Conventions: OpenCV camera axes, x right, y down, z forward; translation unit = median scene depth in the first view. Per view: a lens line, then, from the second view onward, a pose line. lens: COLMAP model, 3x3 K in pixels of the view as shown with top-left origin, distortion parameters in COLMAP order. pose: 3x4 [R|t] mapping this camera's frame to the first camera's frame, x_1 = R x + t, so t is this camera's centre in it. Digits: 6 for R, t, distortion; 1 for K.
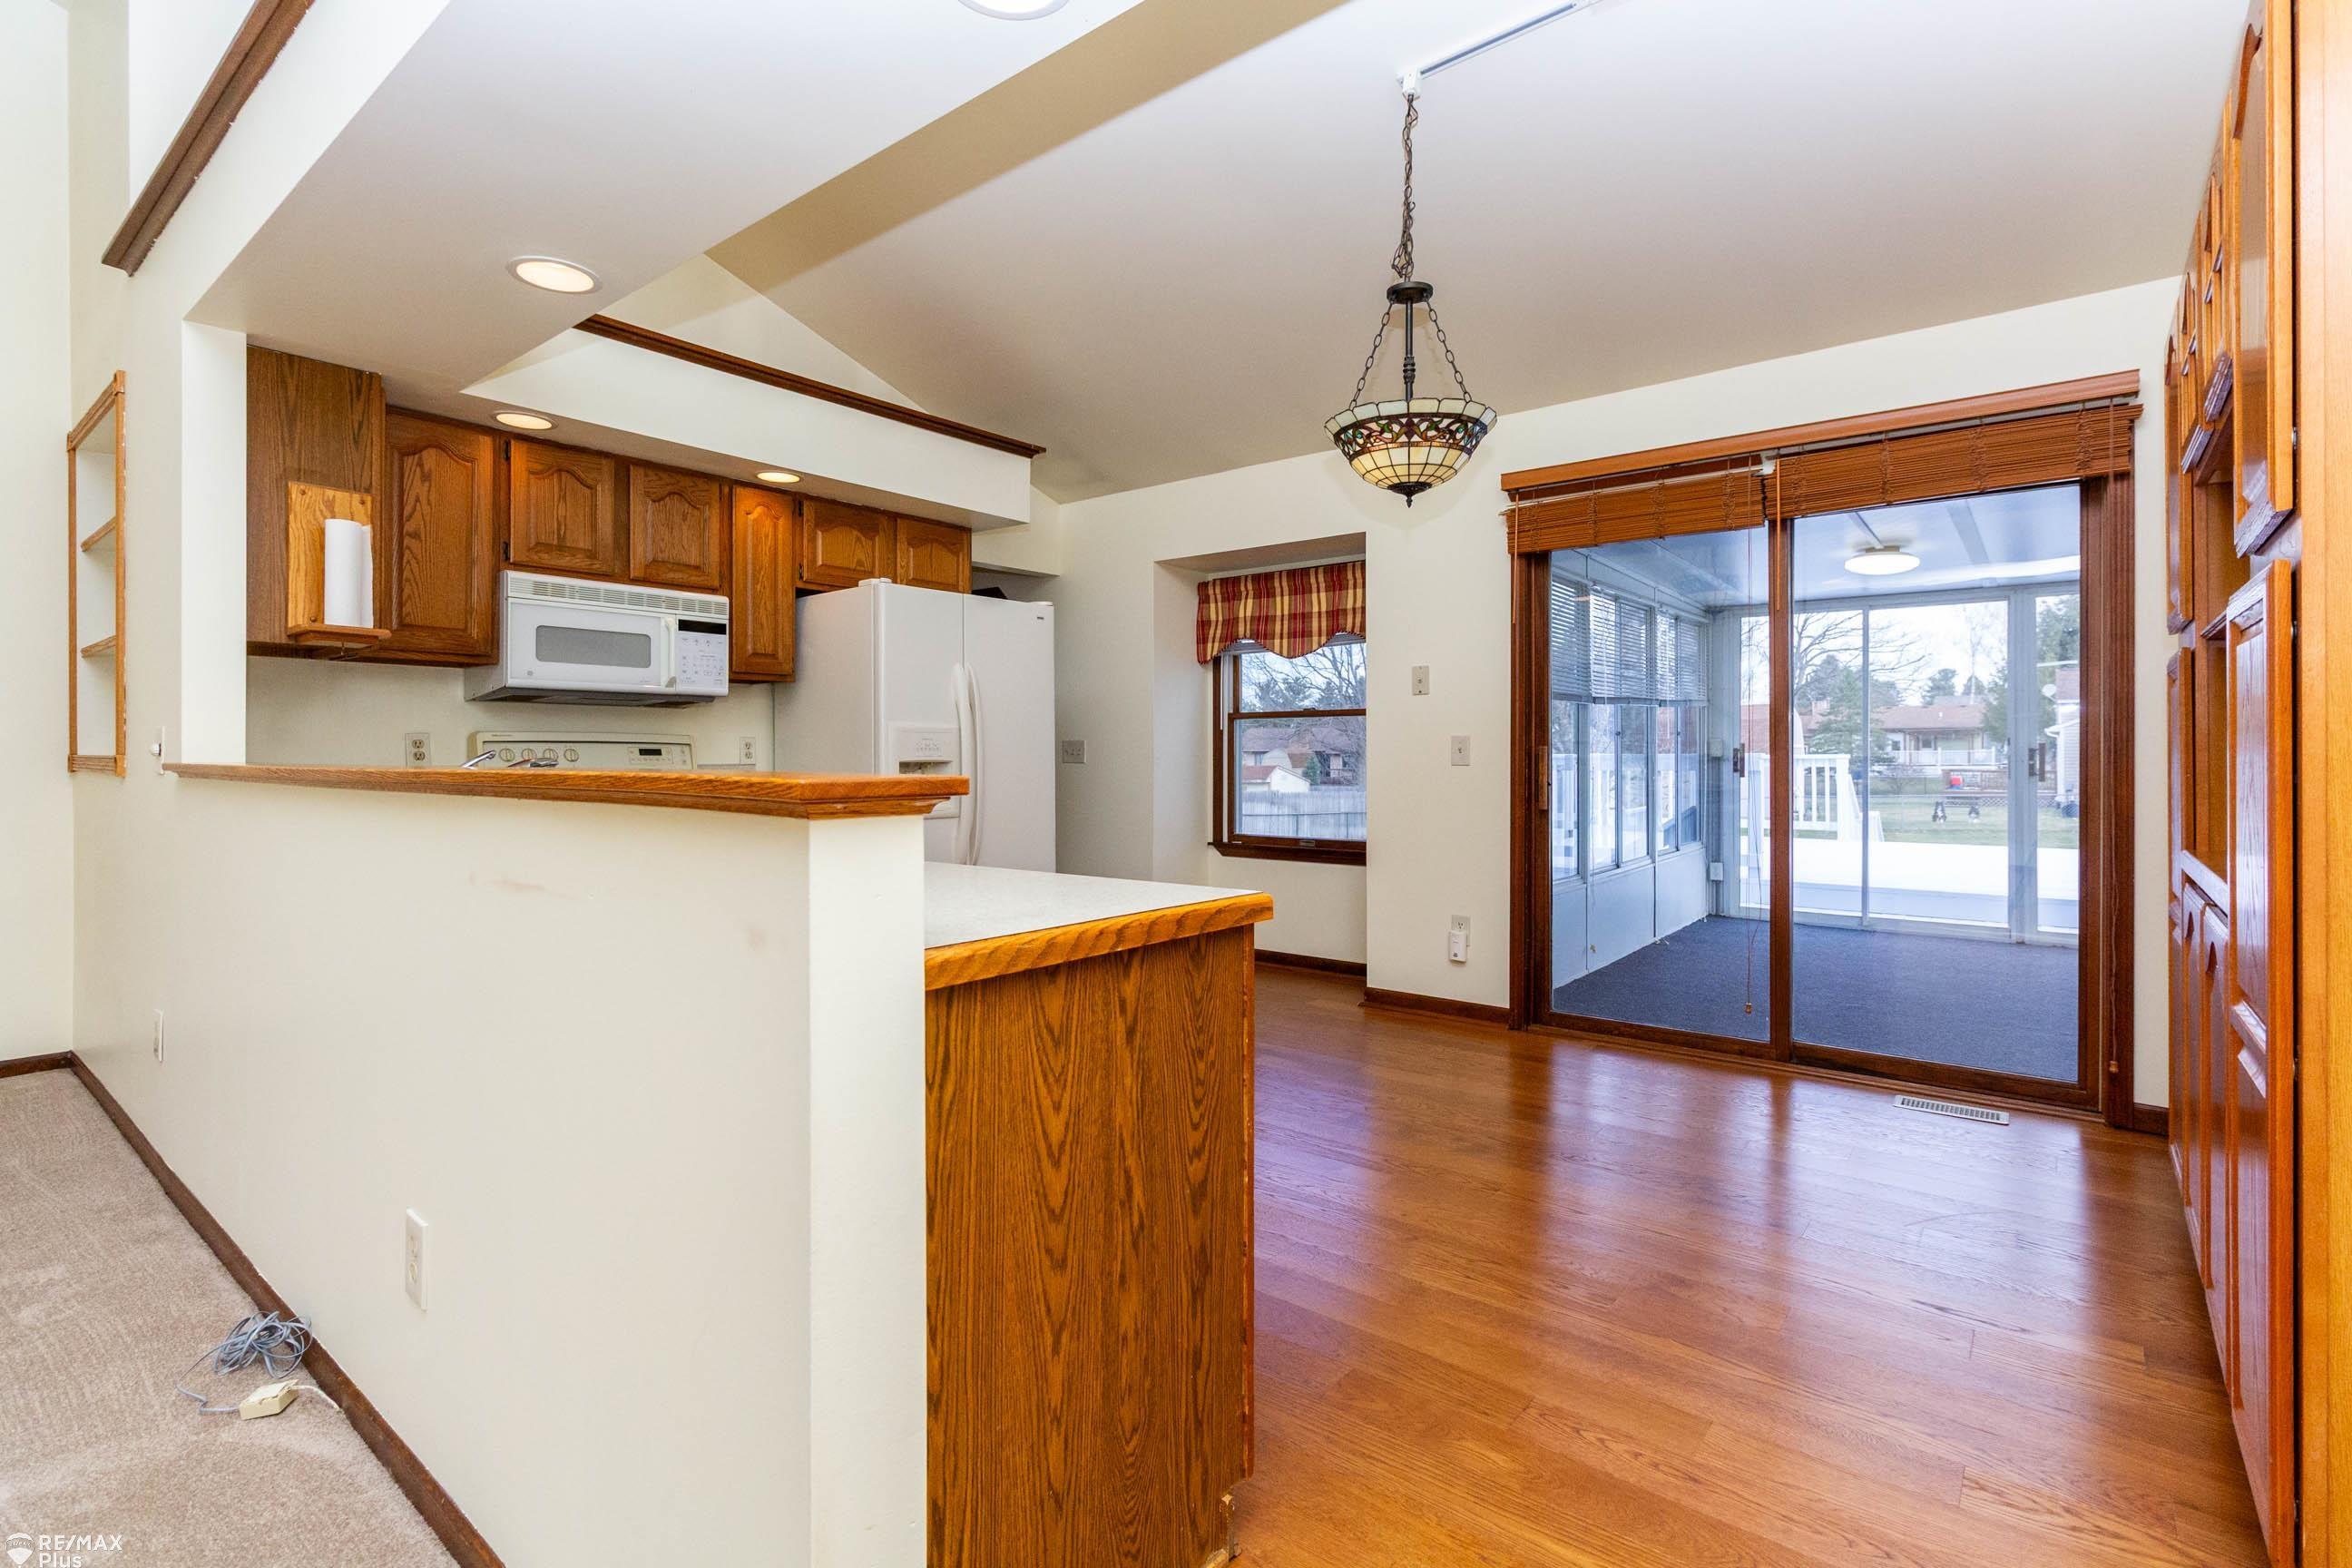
lens RADIAL K [[1127.1, 0, 1189.7], [0, 1127.1, 760.2], [0, 0, 1]] dist [-0.006081, 0.000820]
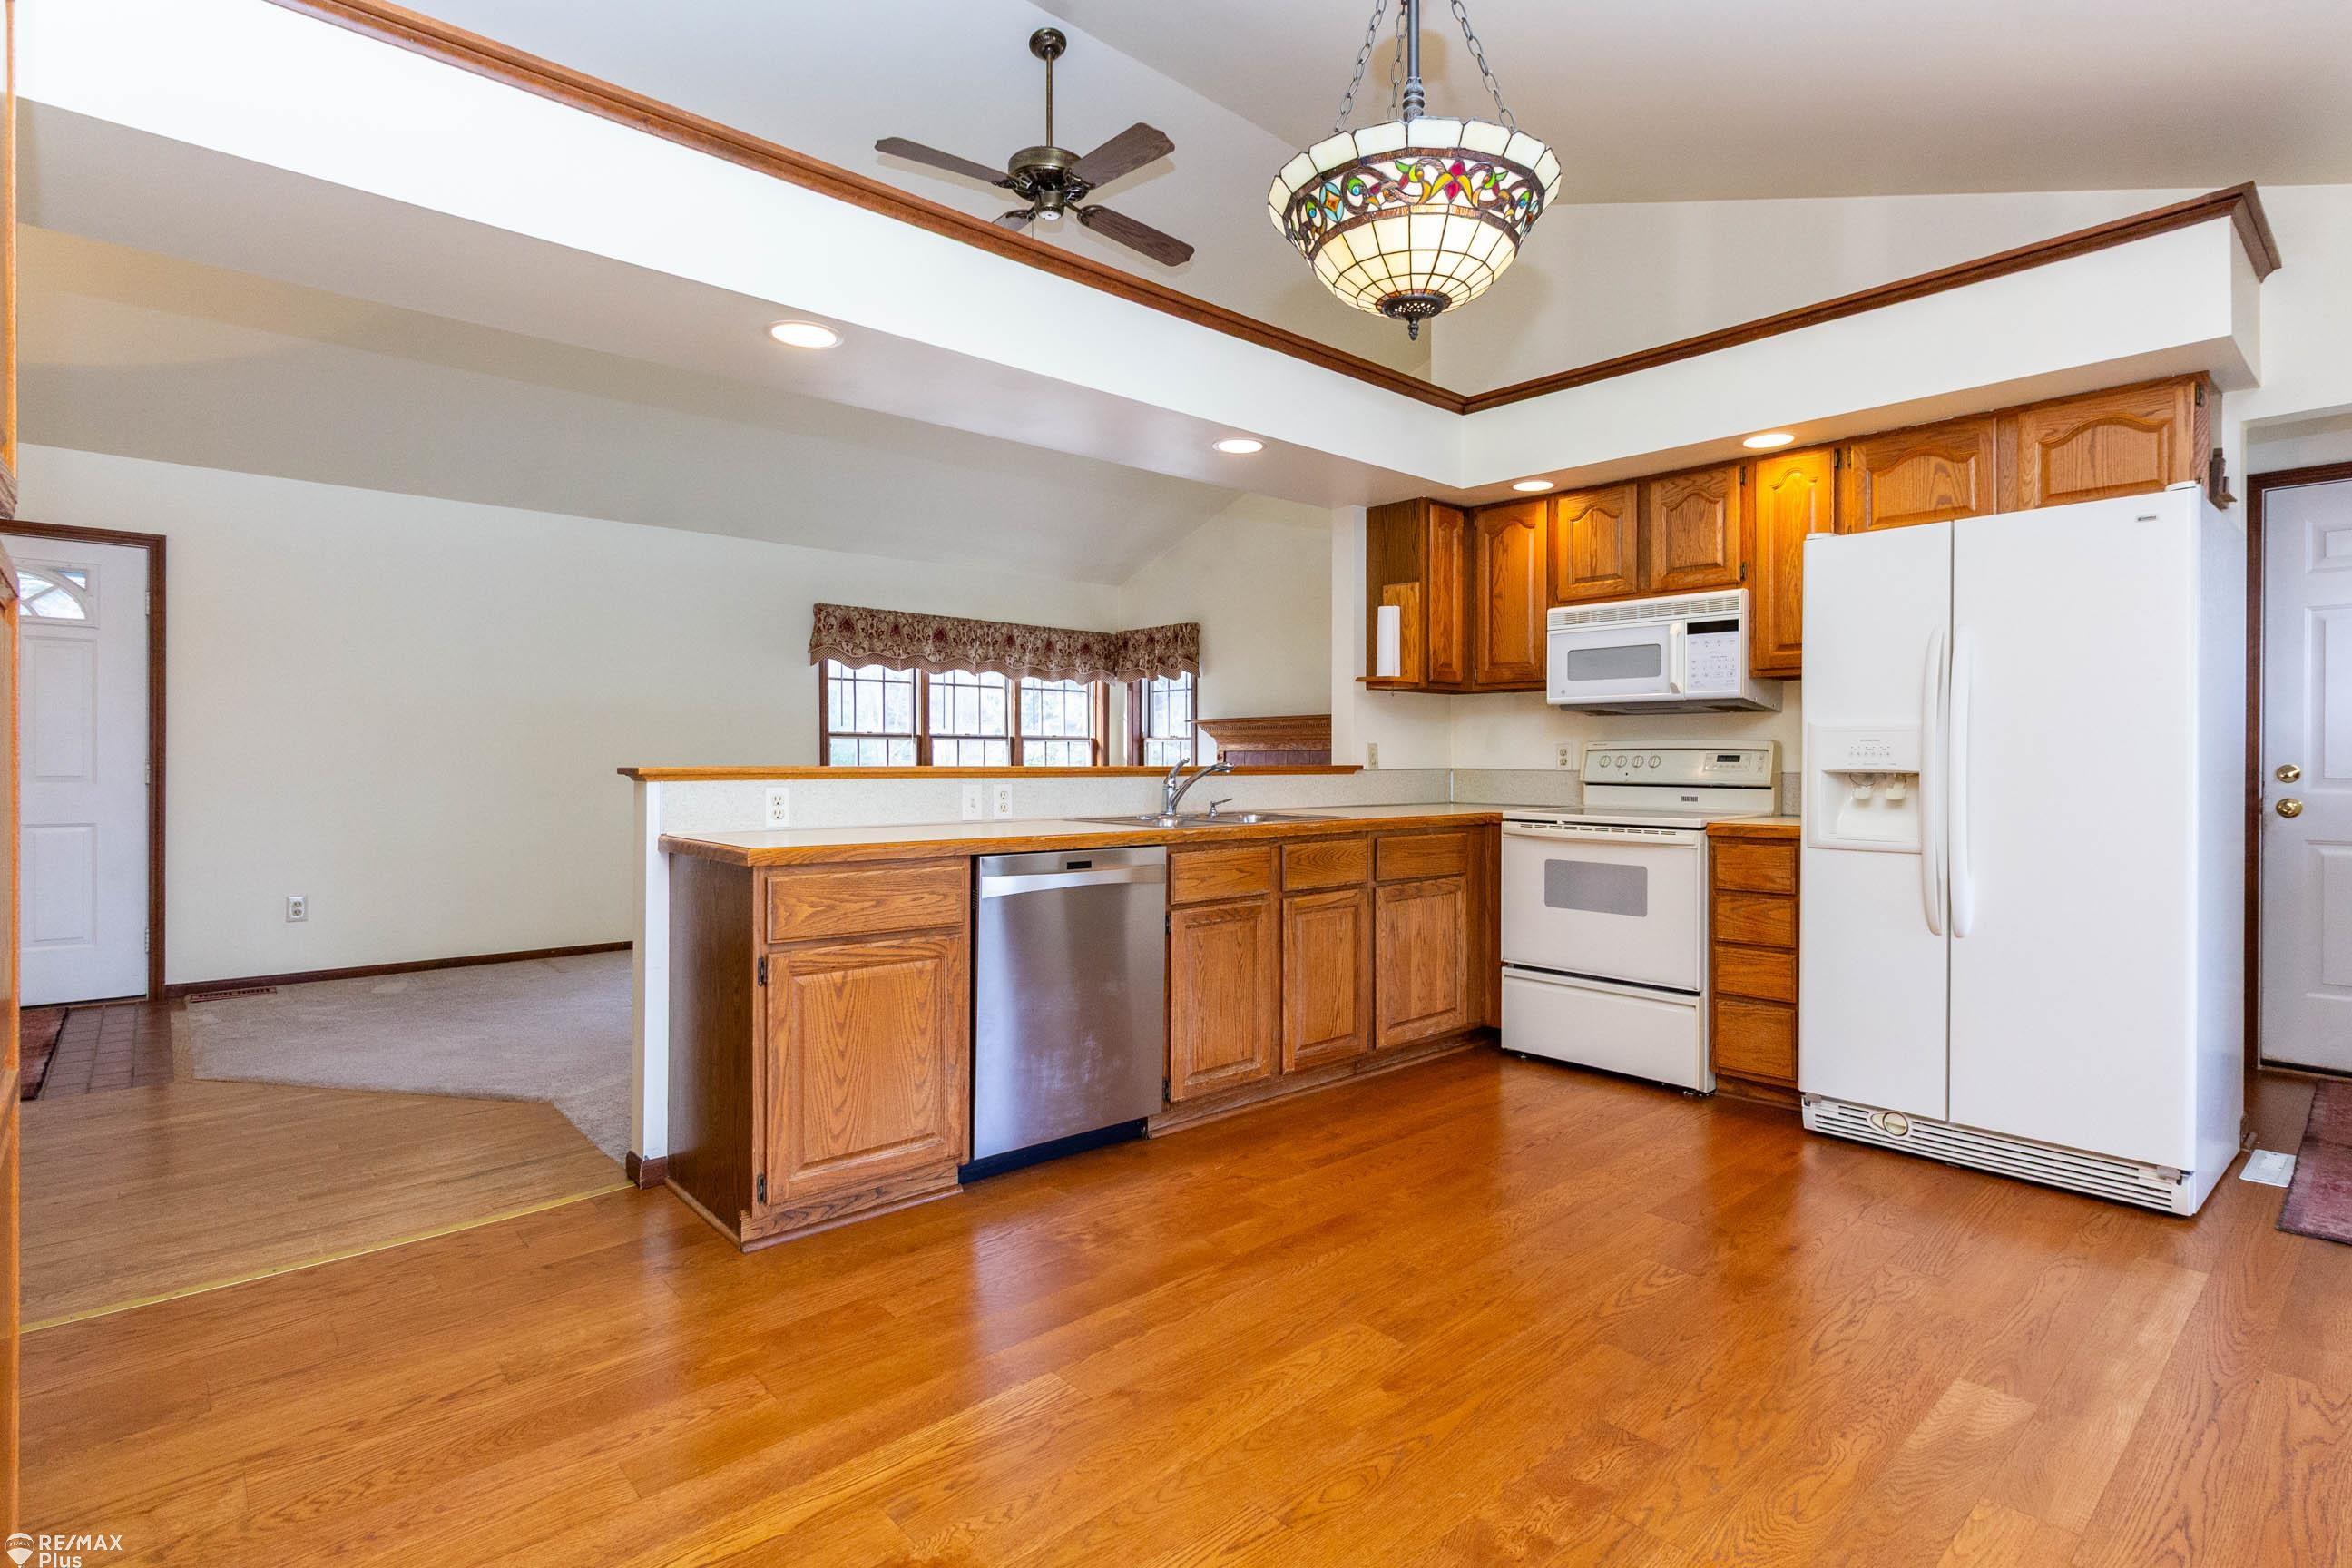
lens RADIAL K [[1127.1, 0, 1179.5], [0, 1127.1, 765.0], [0, 0, 1]] dist [-0.006081, 0.000820]
pose [[-0.168654, 0.003340, -0.985670, 0.586744], [-0.007998, 0.999957, 0.004757, -0.002418], [0.985643, 0.008686, -0.168620, 0.724026]]
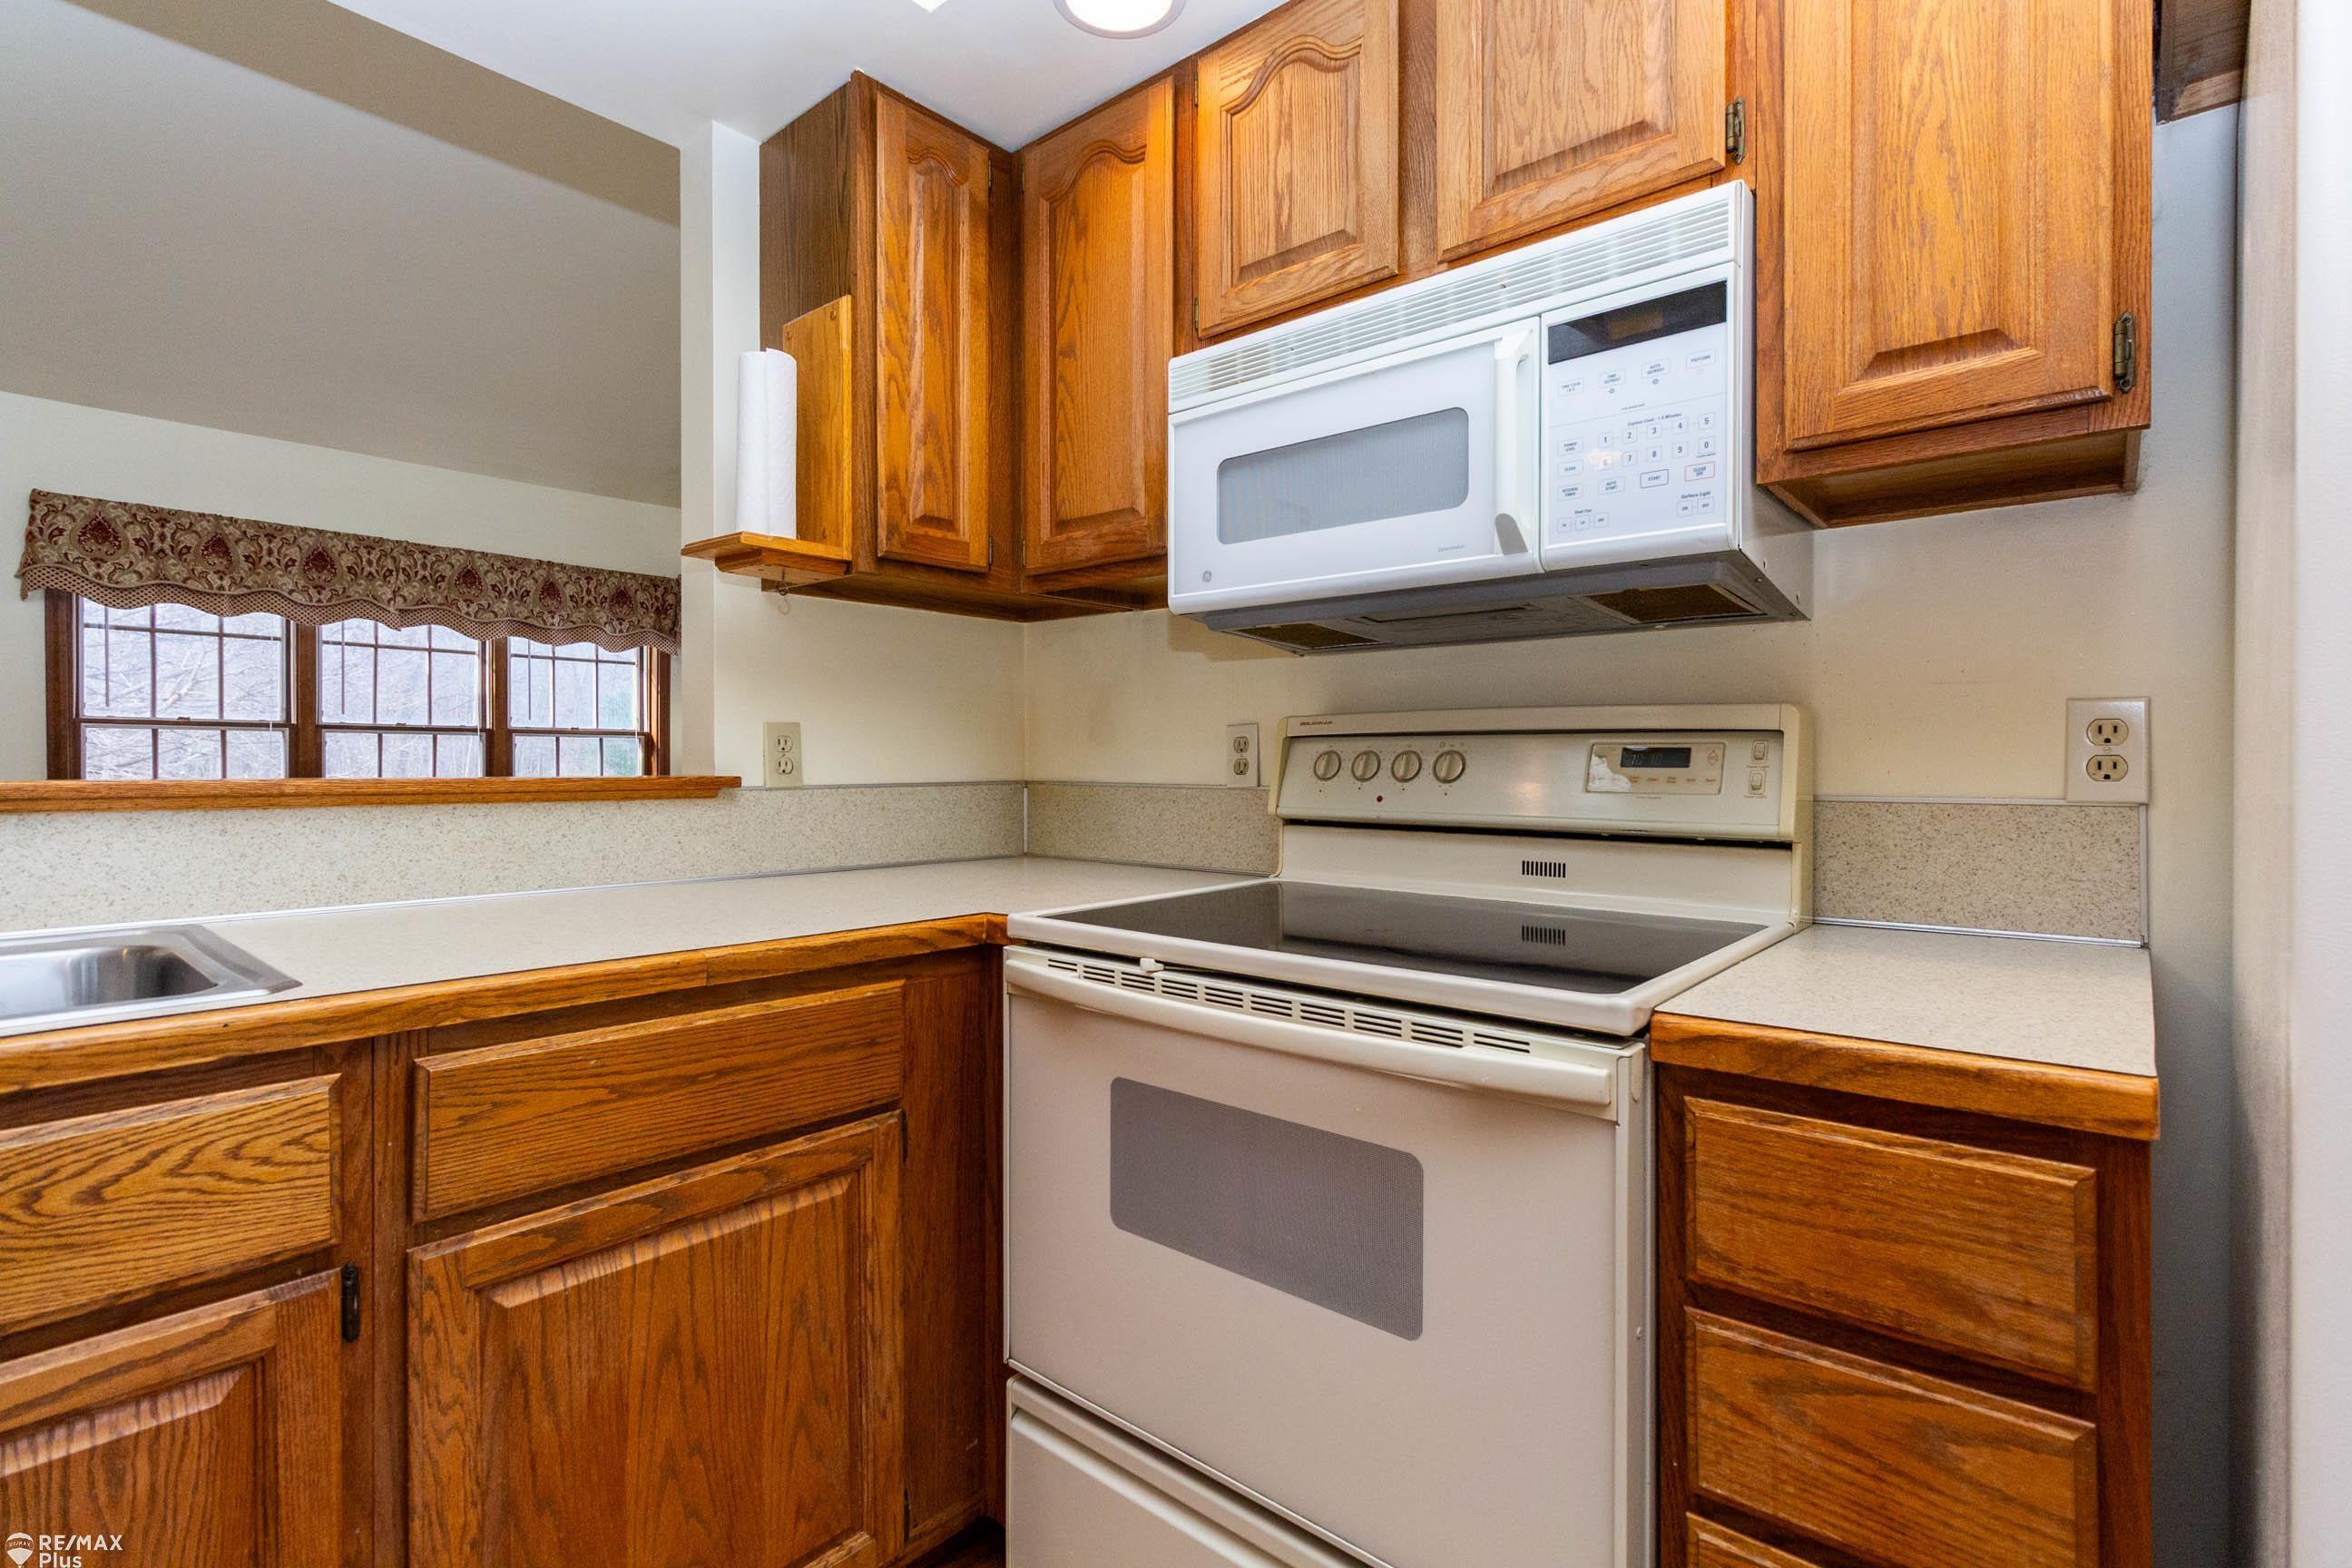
lens RADIAL K [[1127.1, 0, 1110.6], [0, 1127.1, 771.9], [0, 0, 1]] dist [-0.006081, 0.000820]
pose [[-0.057805, 0.005337, -0.998314, -0.137166], [-0.005961, 0.999966, 0.005691, -0.003962], [0.998310, 0.006280, -0.057771, 0.891752]]
